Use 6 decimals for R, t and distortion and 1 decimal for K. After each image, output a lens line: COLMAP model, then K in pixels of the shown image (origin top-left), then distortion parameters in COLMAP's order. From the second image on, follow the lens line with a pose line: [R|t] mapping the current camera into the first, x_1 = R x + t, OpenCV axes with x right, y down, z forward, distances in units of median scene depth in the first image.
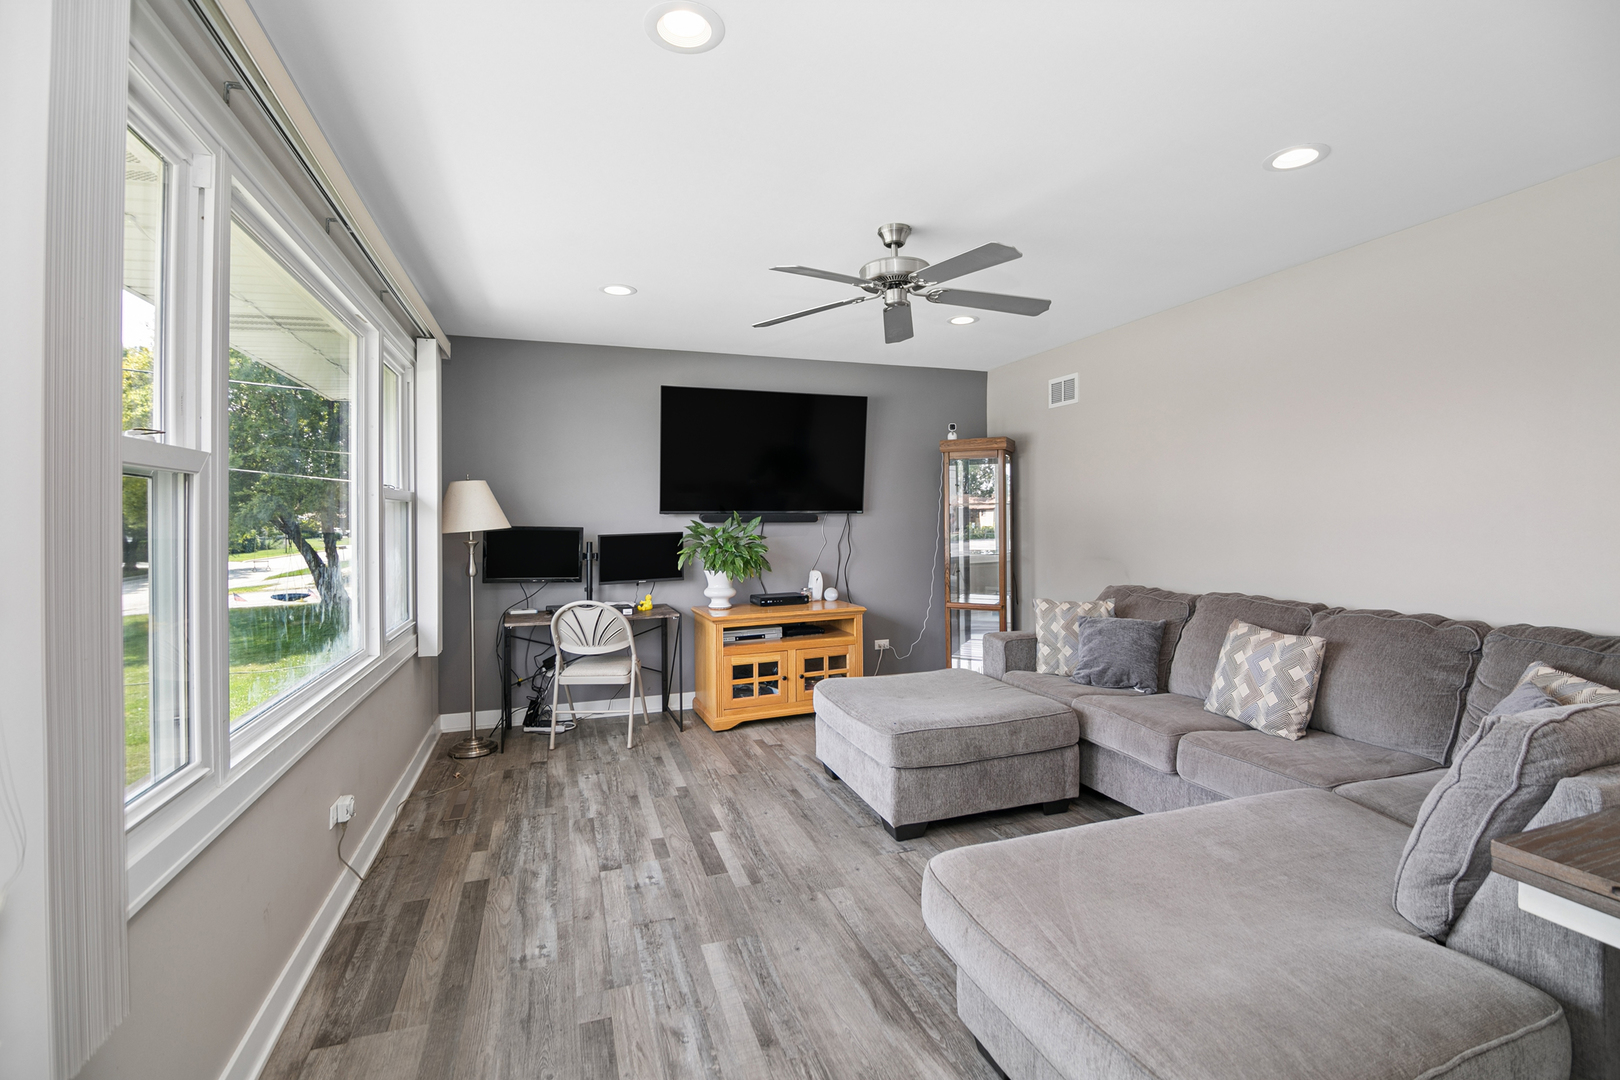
lens RADIAL K [[733.4, 0, 812.5], [0, 733.4, 524.4], [0, 0, 1]] dist [-0.012818, -0.000263]
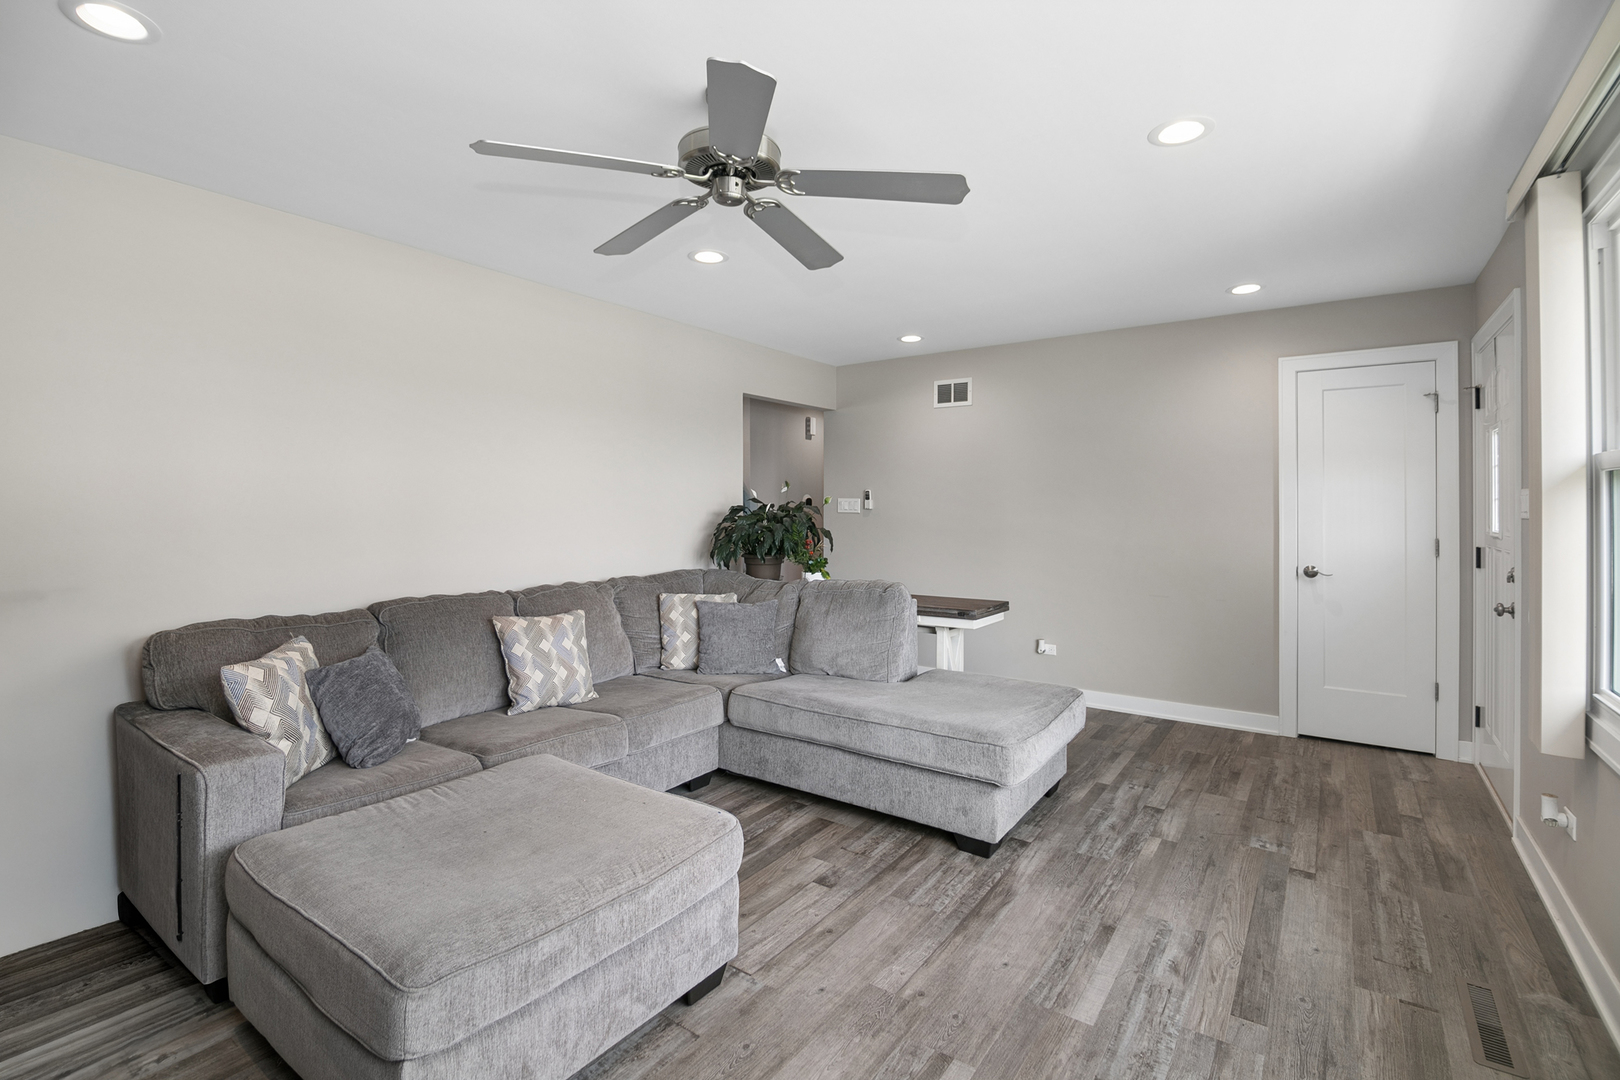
lens RADIAL K [[733.4, 0, 808.2], [0, 733.4, 507.0], [0, 0, 1]] dist [-0.012818, -0.000263]
pose [[-0.570718, 0.002196, 0.821143, -0.711311], [0.012120, 0.999910, 0.005749, -0.024656], [-0.821057, 0.013234, -0.570693, 1.896500]]
